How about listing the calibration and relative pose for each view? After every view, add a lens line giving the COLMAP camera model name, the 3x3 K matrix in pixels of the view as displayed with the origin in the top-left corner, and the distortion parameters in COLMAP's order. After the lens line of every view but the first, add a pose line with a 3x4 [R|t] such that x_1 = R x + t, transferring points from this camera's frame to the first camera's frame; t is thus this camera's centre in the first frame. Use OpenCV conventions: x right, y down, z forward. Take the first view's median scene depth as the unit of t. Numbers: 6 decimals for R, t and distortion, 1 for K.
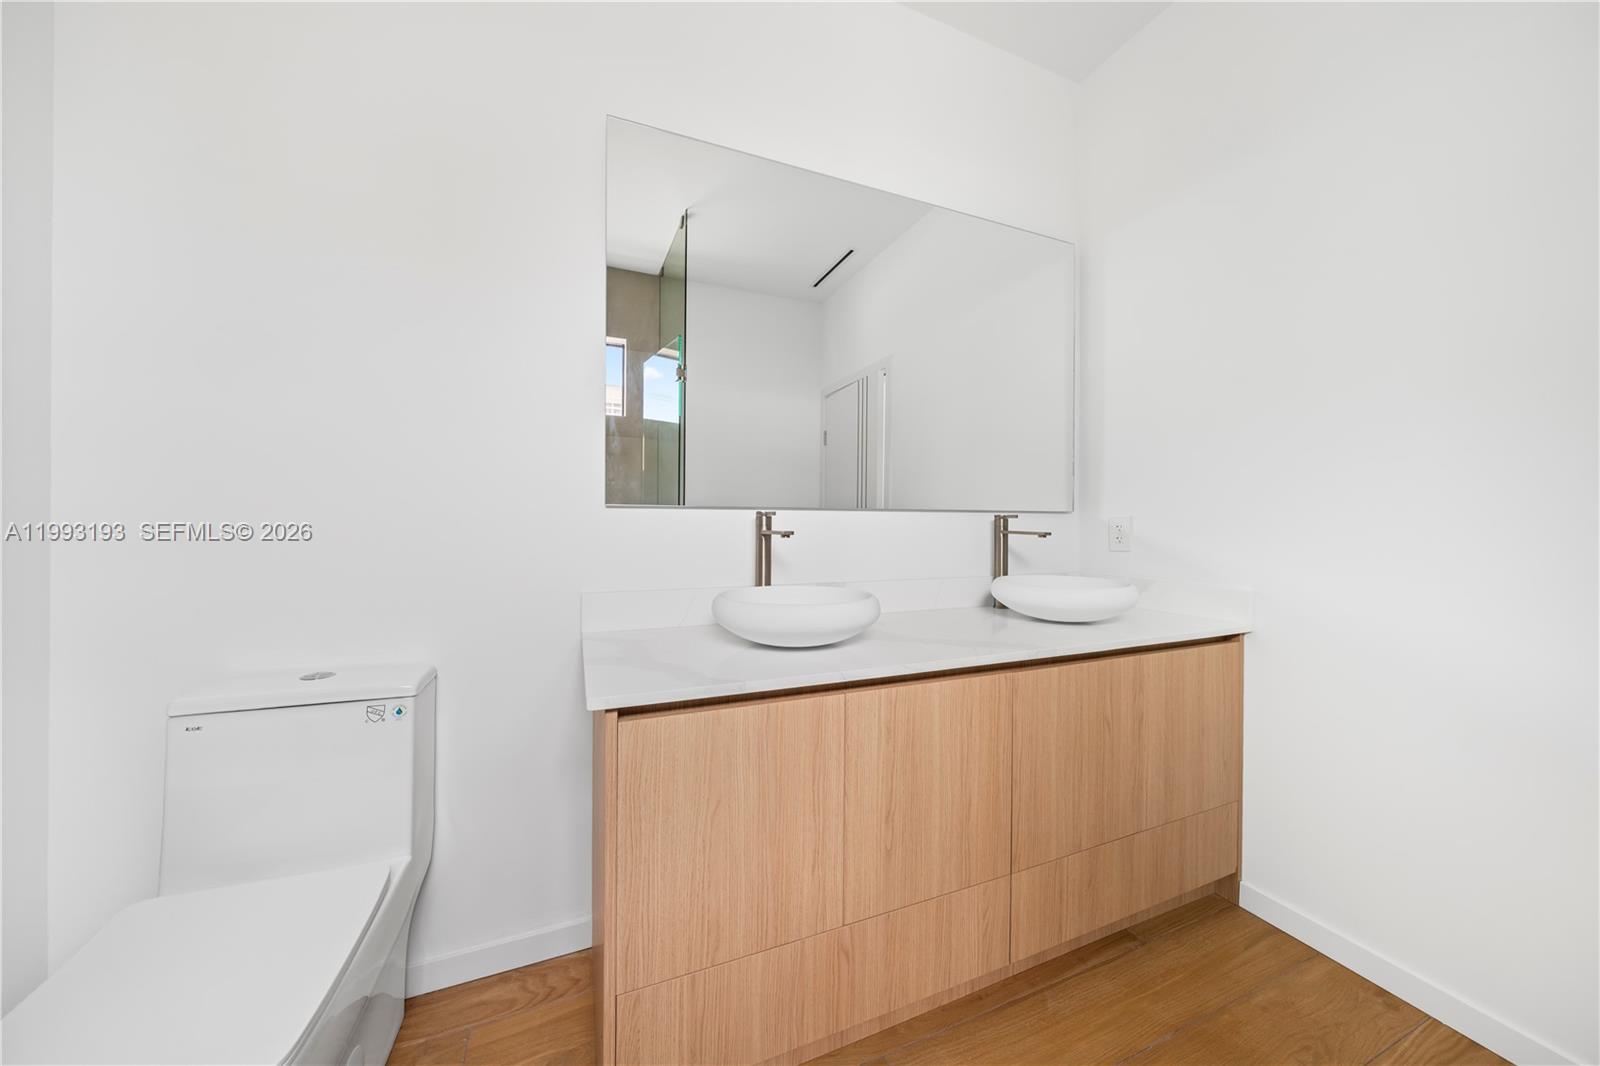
lens RADIAL K [[537.4, 0, 796.6], [0, 537.4, 521.6], [0, 0, 1]] dist [-0.000214, 0.000000]
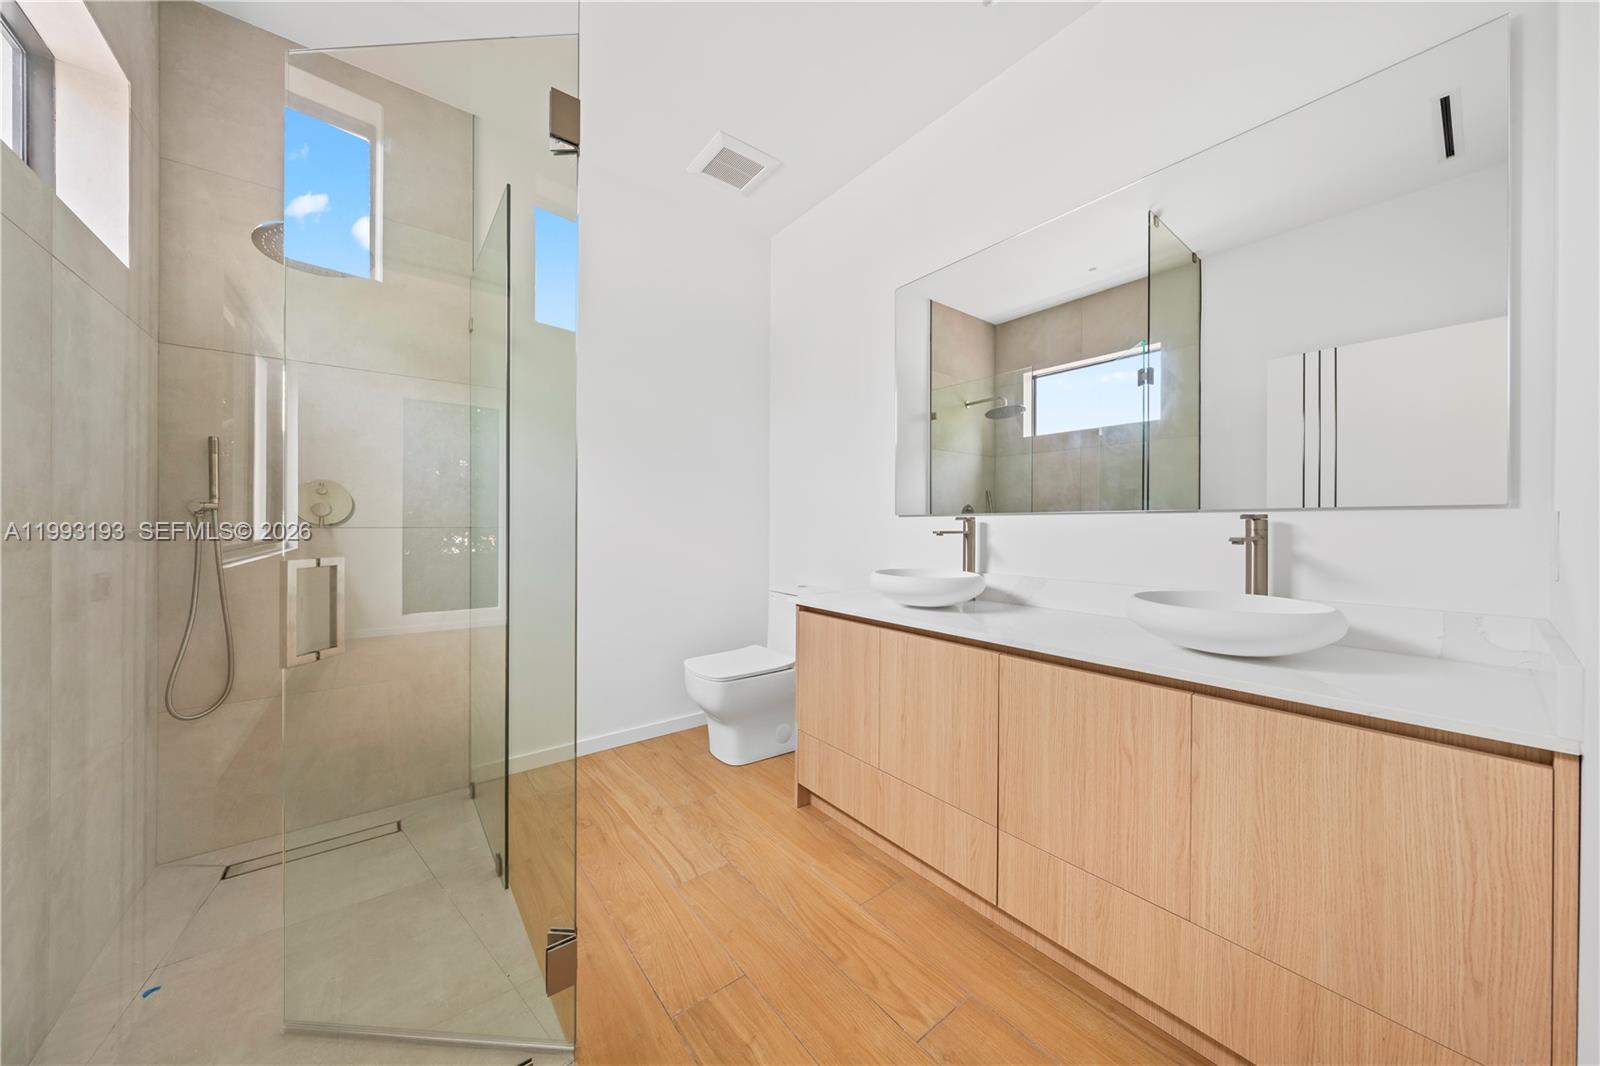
lens RADIAL K [[544.0, 0, 794.0], [0, 544.0, 519.8], [0, 0, 1]] dist [0.000077, 0.000071]
pose [[0.271751, -0.005478, -0.962352, 1.460078], [-0.006392, 0.999951, -0.007497, 0.005011], [0.962346, 0.008188, 0.271703, 0.265908]]
